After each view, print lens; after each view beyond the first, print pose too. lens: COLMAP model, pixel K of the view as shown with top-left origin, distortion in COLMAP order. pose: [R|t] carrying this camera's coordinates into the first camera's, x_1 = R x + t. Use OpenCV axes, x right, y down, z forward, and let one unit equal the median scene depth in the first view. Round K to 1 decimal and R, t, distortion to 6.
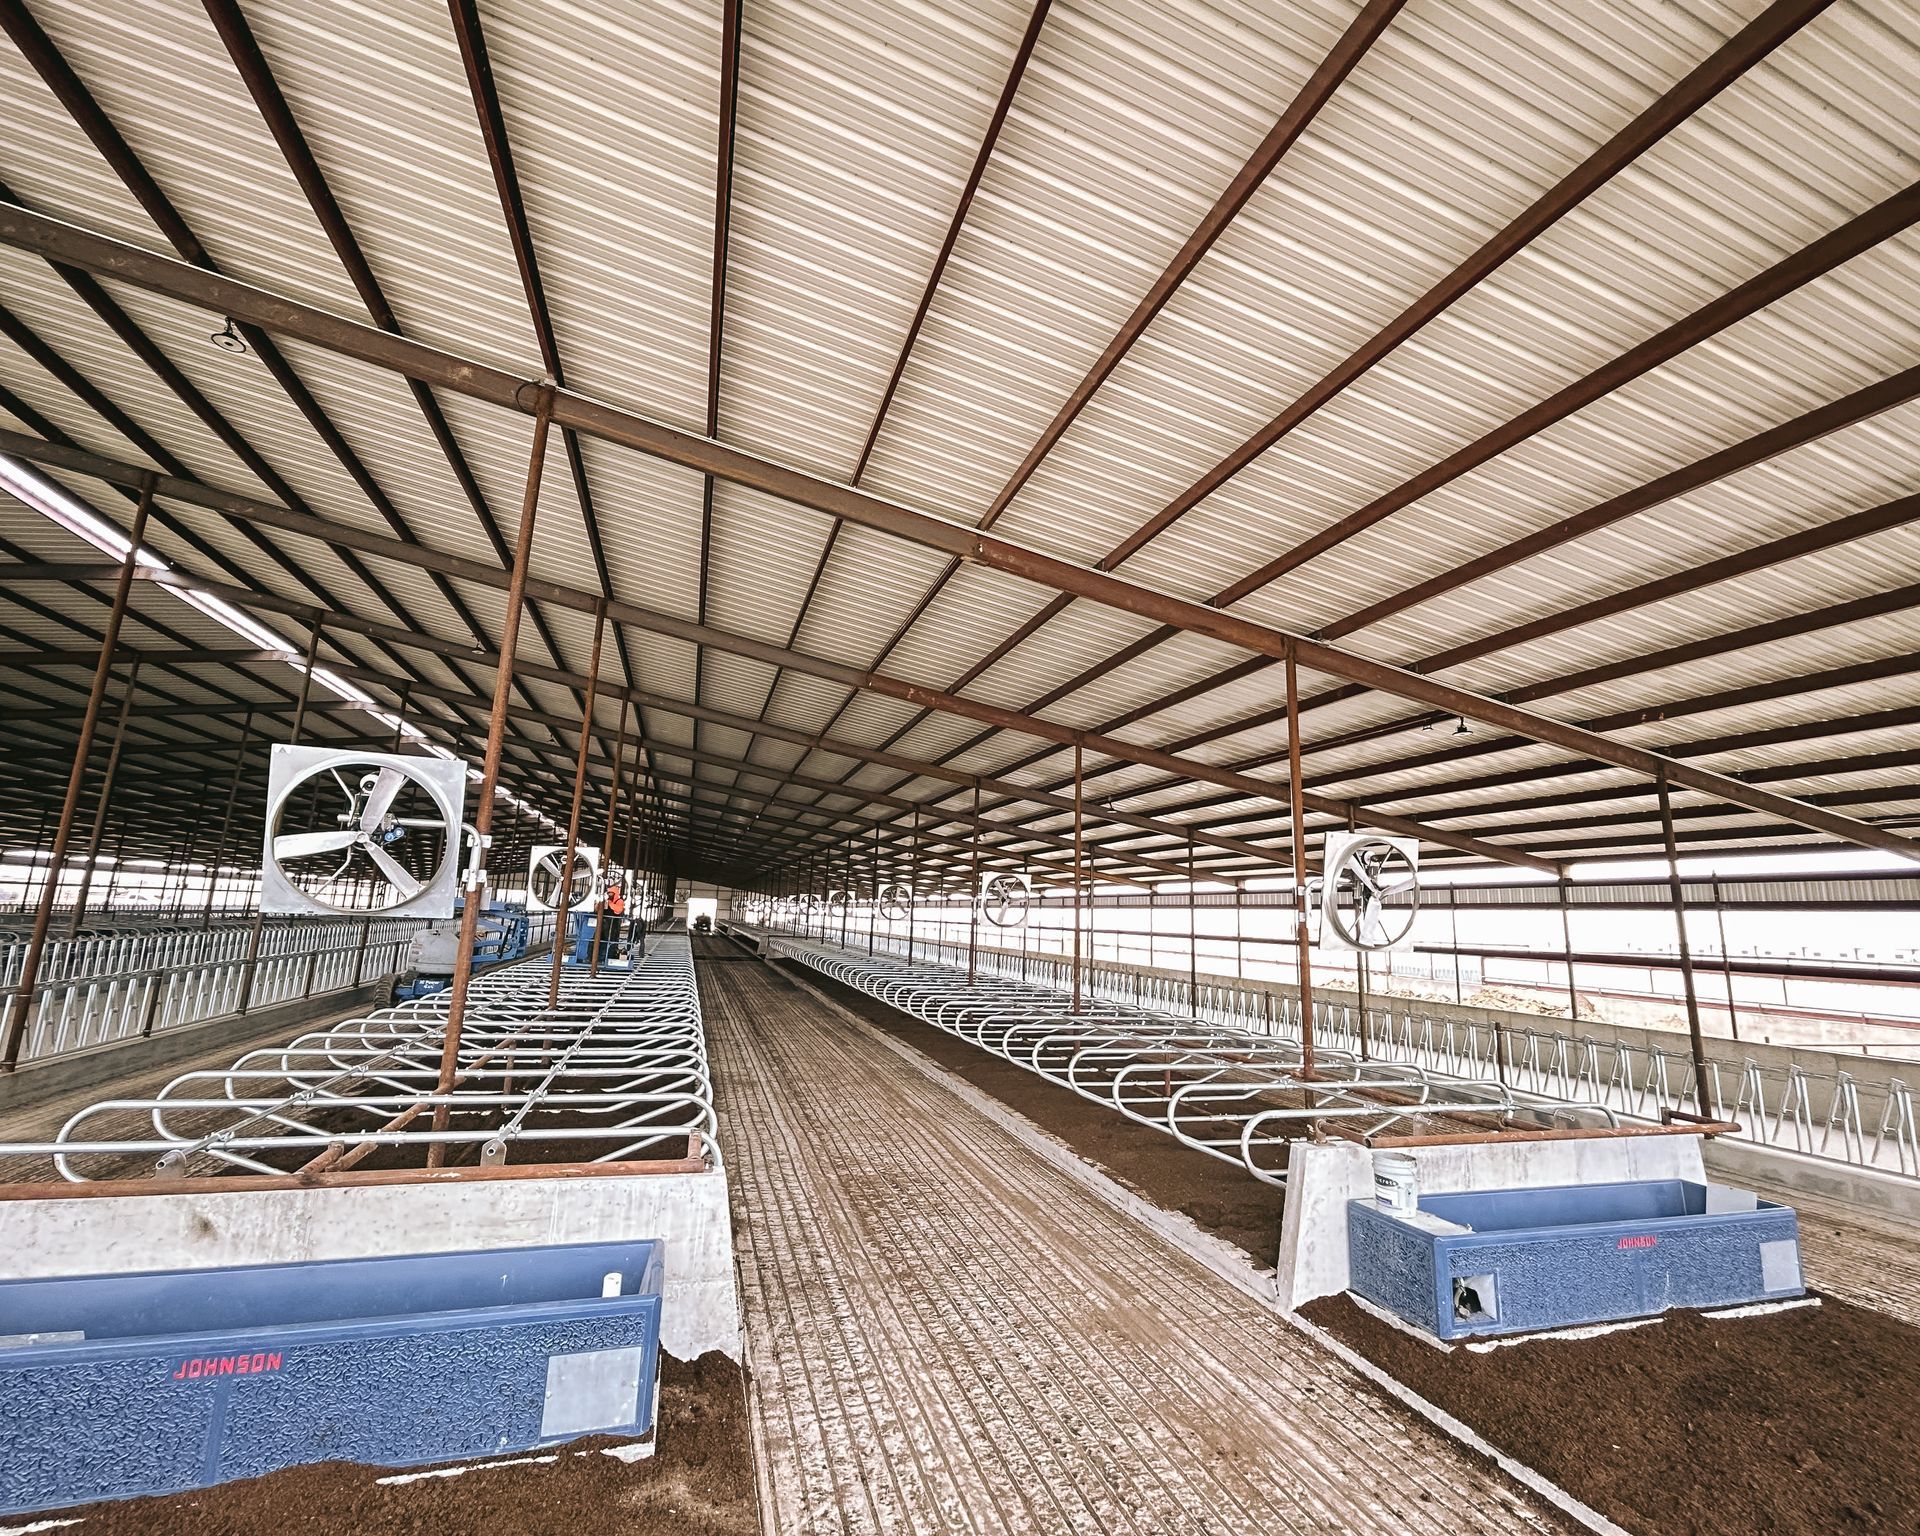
lens RADIAL K [[850.6, 0, 958.2], [0, 850.6, 760.5], [0, 0, 1]] dist [-0.012507, 0.000040]
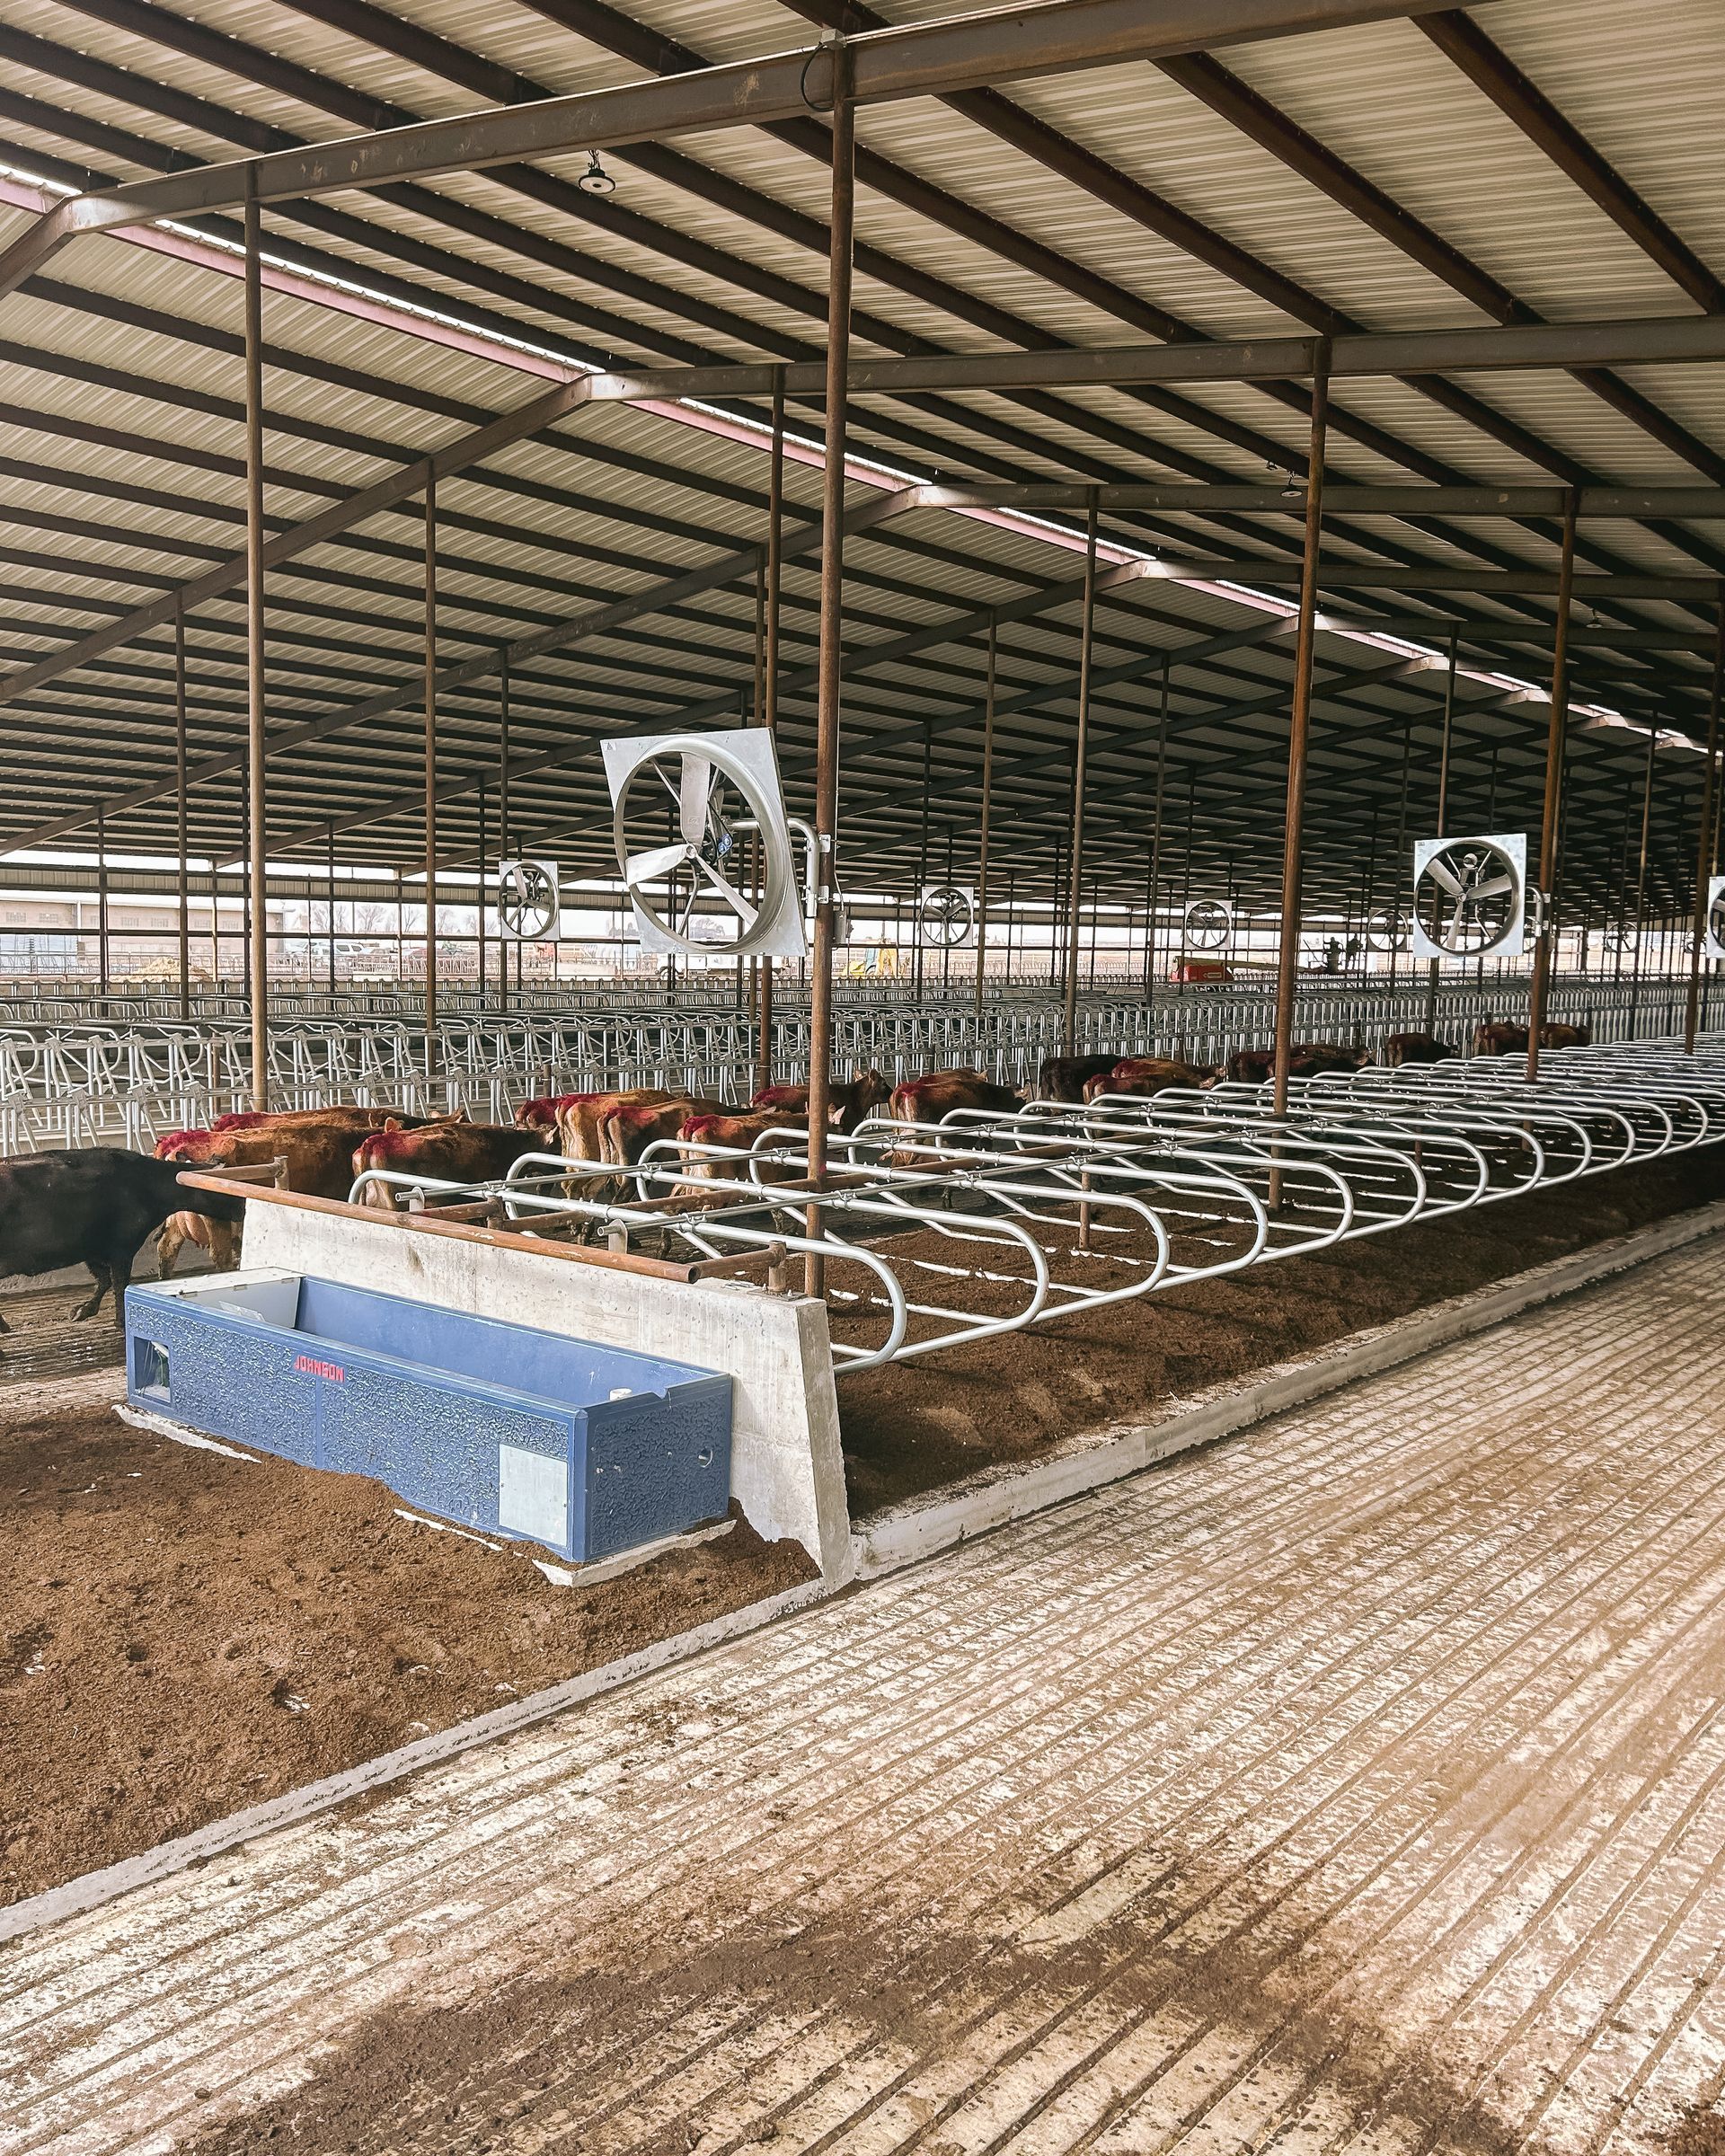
lens RADIAL K [[1733.2, 0, 863.2], [0, 1733.2, 1083.9], [0, 0, 1]] dist [0.006220, -0.001222]
pose [[0.531341, 0.036961, -0.846351, 0.655364], [0.162912, 0.975943, 0.144897, 0.088318], [0.831346, -0.214870, 0.512538, 0.268309]]
